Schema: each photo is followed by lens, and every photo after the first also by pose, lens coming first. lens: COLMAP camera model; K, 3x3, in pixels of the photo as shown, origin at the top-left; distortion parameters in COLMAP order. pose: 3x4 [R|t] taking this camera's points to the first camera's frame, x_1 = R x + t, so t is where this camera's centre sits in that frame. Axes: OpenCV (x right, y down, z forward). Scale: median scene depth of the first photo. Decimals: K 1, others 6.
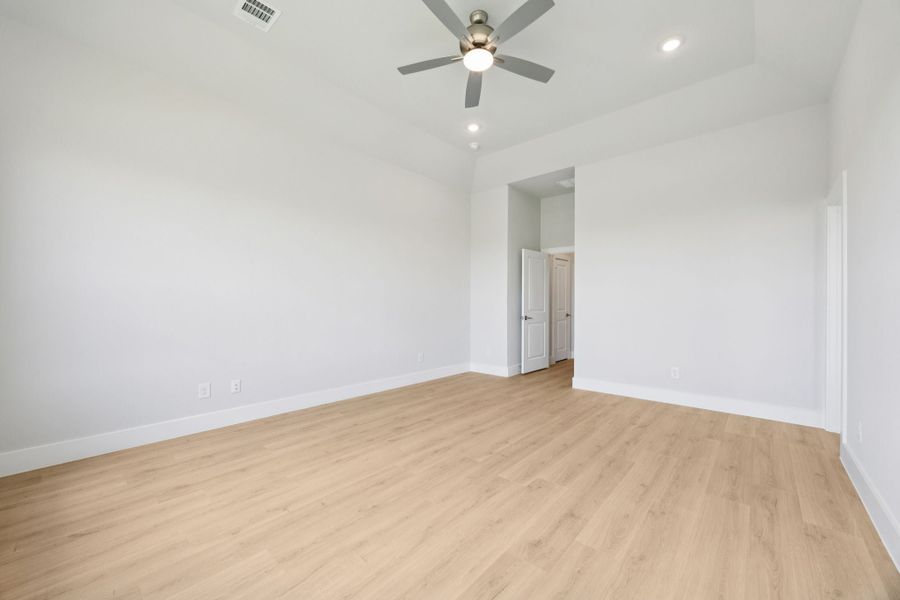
lens RADIAL K [[346.5, 0, 449.6], [0, 346.5, 302.8], [0, 0, 1]] dist [0.006308, 0.000172]
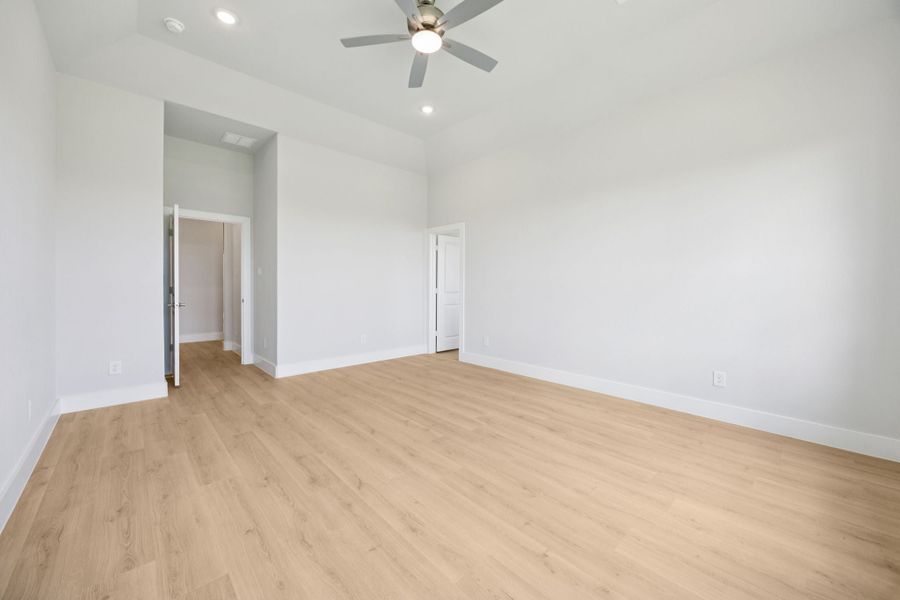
lens RADIAL K [[346.5, 0, 454.0], [0, 346.5, 291.6], [0, 0, 1]] dist [0.006308, 0.000172]
pose [[0.089920, -0.015528, 0.995828, -0.920413], [-0.004965, 0.999859, 0.016039, -0.000056], [-0.995937, -0.006386, 0.089830, 0.835531]]
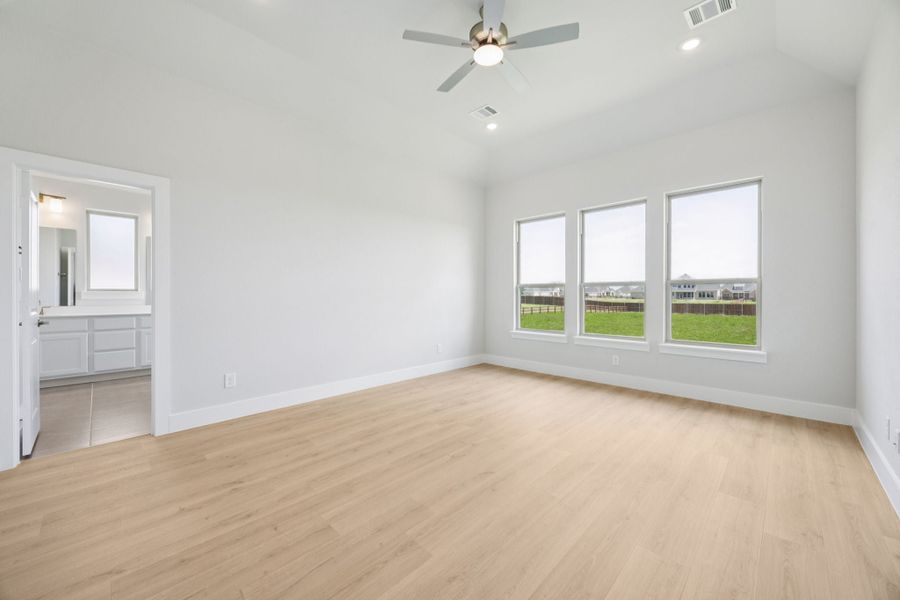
lens RADIAL K [[346.5, 0, 453.4], [0, 346.5, 295.2], [0, 0, 1]] dist [0.006308, 0.000172]
pose [[-0.999438, -0.002327, 0.033452, 0.146577], [-0.002292, 0.999997, 0.001065, -0.003818], [-0.033454, 0.000988, -0.999440, 2.033826]]
